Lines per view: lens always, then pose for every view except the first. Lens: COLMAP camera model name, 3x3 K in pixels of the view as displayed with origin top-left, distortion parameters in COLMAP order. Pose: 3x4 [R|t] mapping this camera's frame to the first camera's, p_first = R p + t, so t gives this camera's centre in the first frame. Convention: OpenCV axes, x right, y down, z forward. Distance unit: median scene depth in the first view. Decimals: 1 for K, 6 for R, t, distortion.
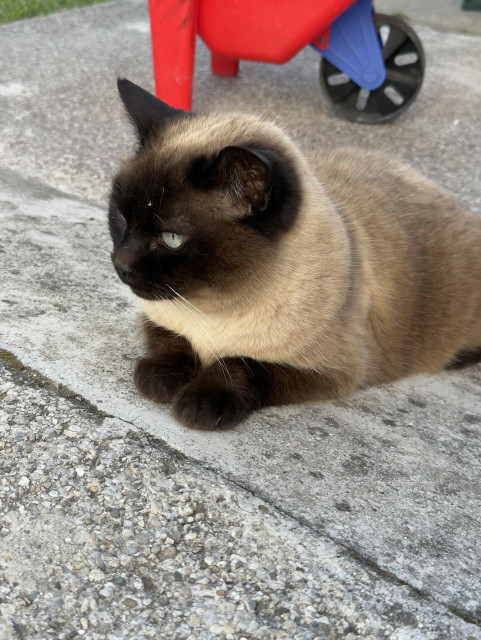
lens RADIAL K [[922.5, 0, 228.0], [0, 922.5, 320.4], [0, 0, 1]] dist [0.213896, -0.583640]
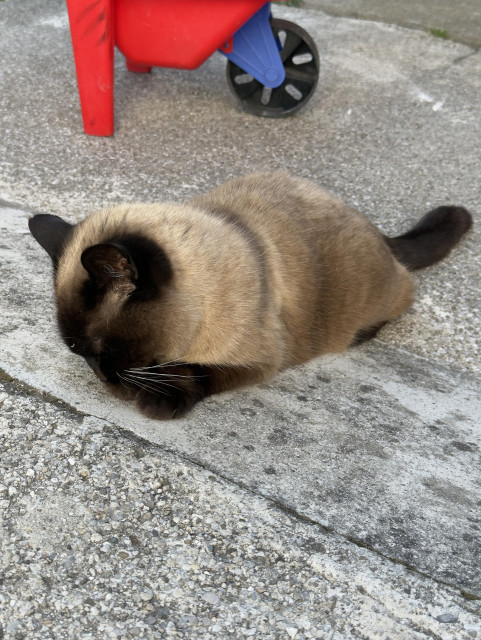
lens RADIAL K [[922.5, 0, 228.0], [0, 922.5, 320.4], [0, 0, 1]] dist [0.213896, -0.583640]
pose [[0.994207, -0.067544, 0.083603, -0.028450], [0.062608, 0.996214, 0.060316, -0.083009], [-0.087361, -0.054733, 0.994672, -0.260927]]
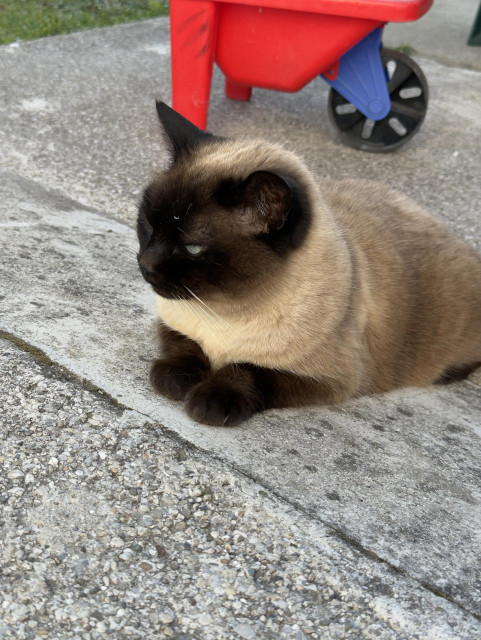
lens RADIAL K [[922.5, 0, 228.0], [0, 922.5, 320.4], [0, 0, 1]] dist [0.213896, -0.583640]
pose [[0.999086, 0.042743, 0.000484, -0.011239], [-0.042729, 0.998946, -0.016755, 0.009059], [-0.001199, 0.016719, 0.999860, -0.107655]]
